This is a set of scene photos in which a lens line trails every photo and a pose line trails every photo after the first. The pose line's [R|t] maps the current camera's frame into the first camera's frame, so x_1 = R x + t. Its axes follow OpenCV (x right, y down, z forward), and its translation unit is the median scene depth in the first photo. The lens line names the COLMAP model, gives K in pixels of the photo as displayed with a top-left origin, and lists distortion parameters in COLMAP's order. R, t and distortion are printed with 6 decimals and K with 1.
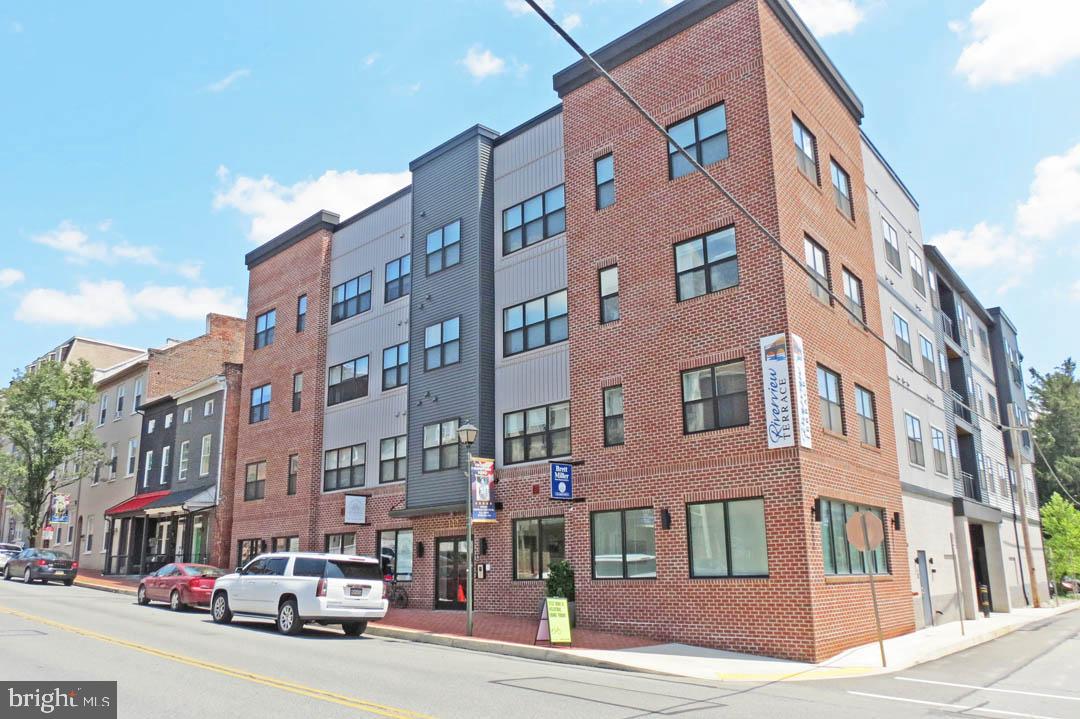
lens RADIAL K [[880.1, 0, 513.3], [0, 880.1, 357.3], [0, 0, 1]] dist [0.011382, 0.002746]
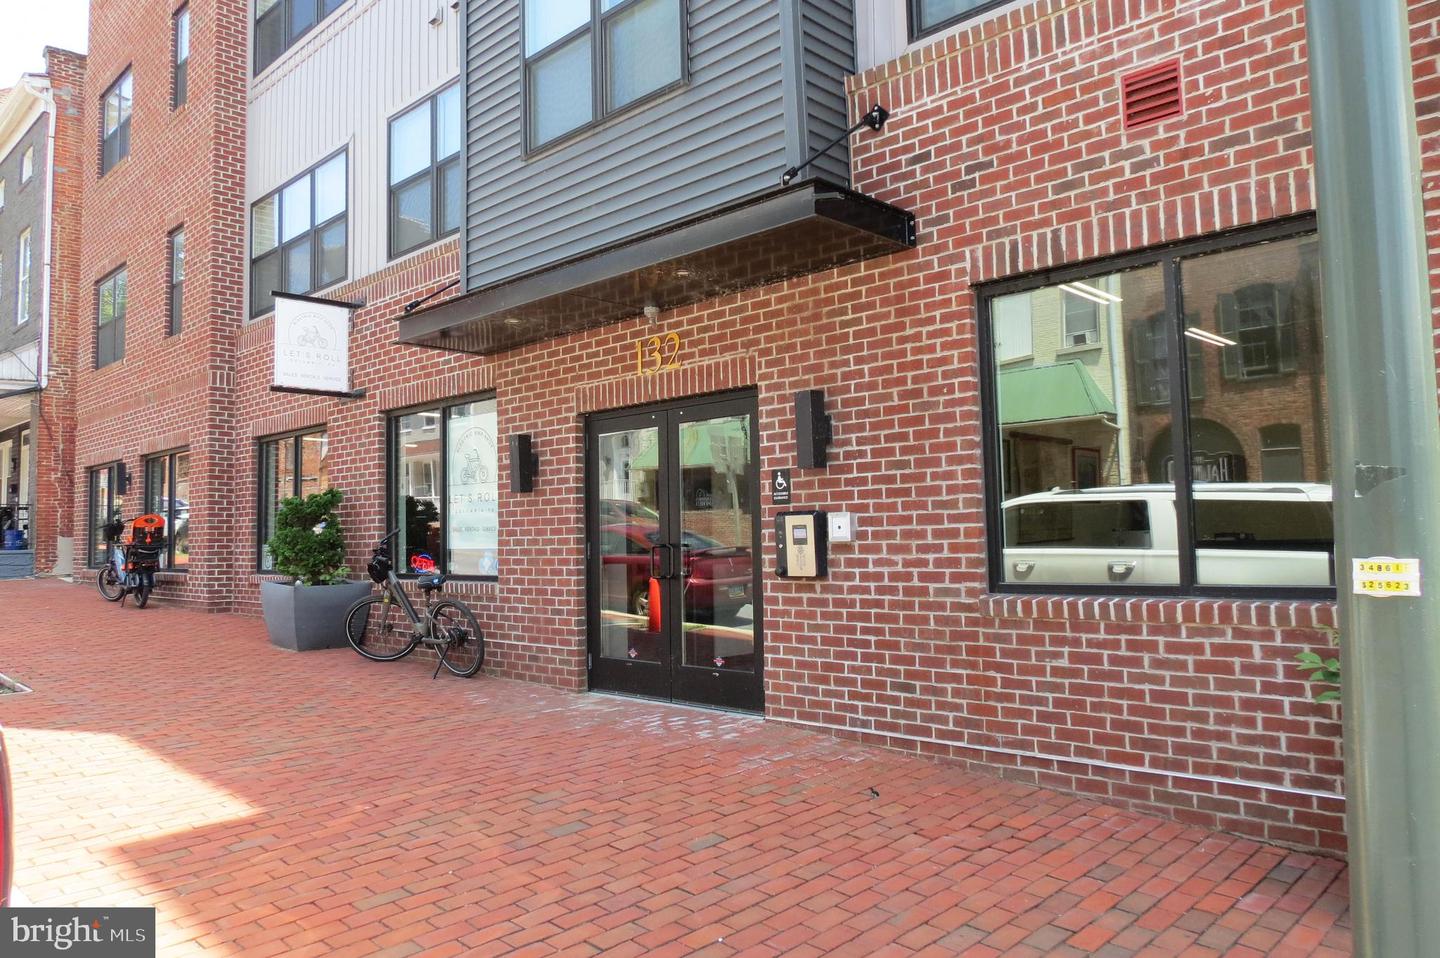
lens RADIAL K [[997.0, 0, 718.9], [0, 997.0, 457.8], [0, 0, 1]] dist [-0.005677, -0.002721]
pose [[0.998117, -0.007123, 0.060931, -0.063990], [-0.002955, 0.986500, 0.163736, 0.162979], [-0.061274, -0.163608, 0.984621, 0.684424]]
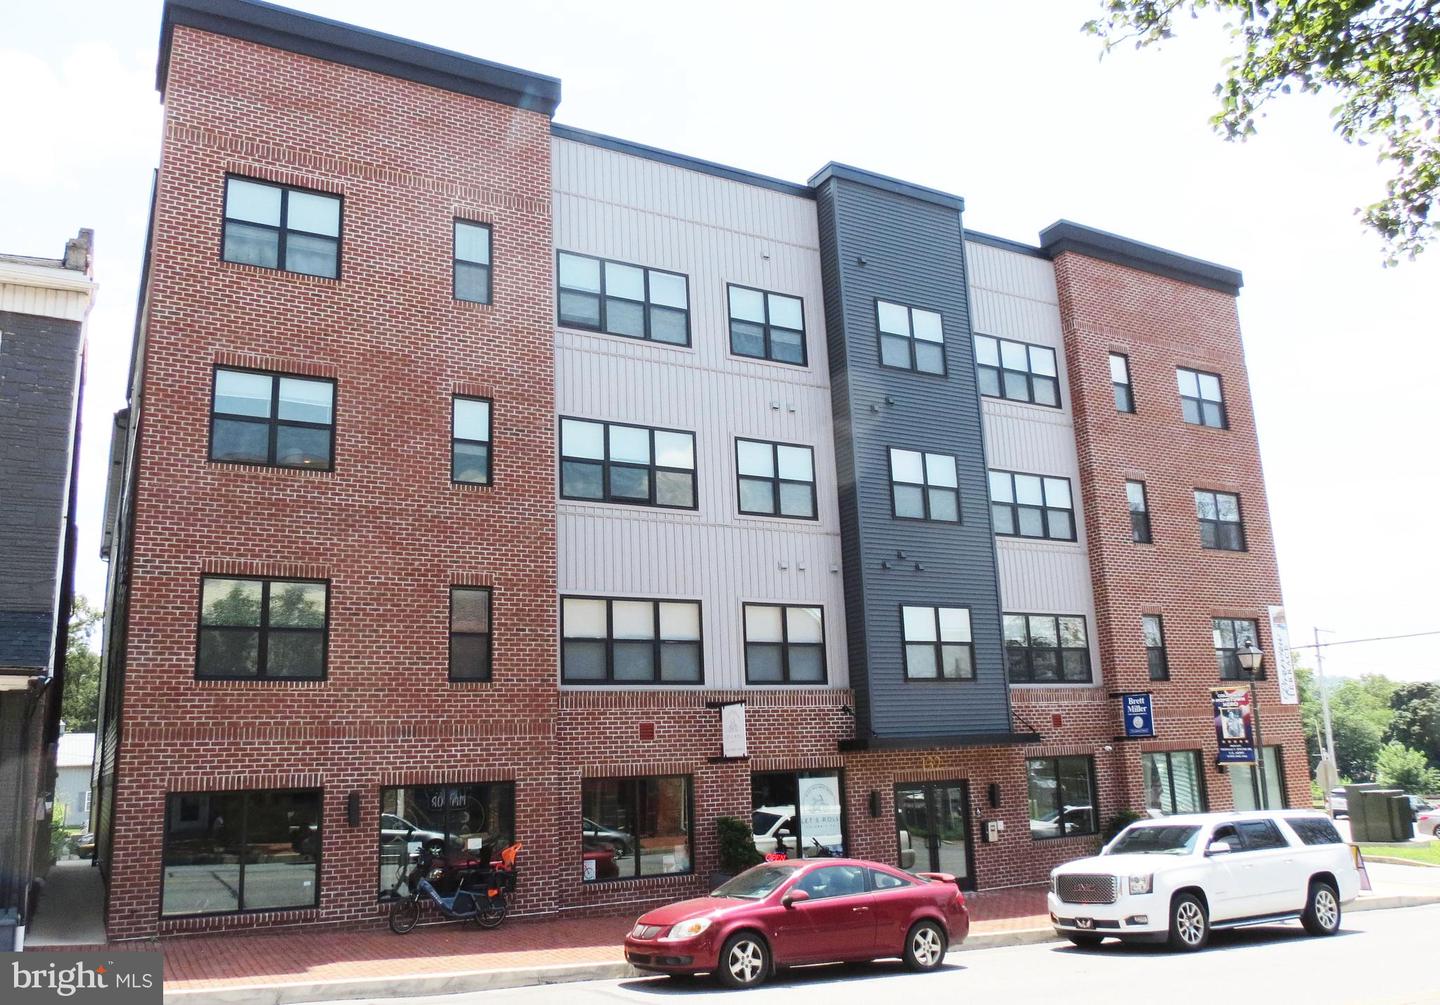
lens RADIAL K [[1056.5, 0, 717.8], [0, 1056.5, 545.8], [0, 0, 1]] dist [-0.005178, -0.002247]
pose [[0.244043, 0.201253, 0.948652, -0.828766], [-0.195647, 0.968332, -0.155097, 0.174970], [-0.949824, -0.147751, 0.275690, 0.900690]]
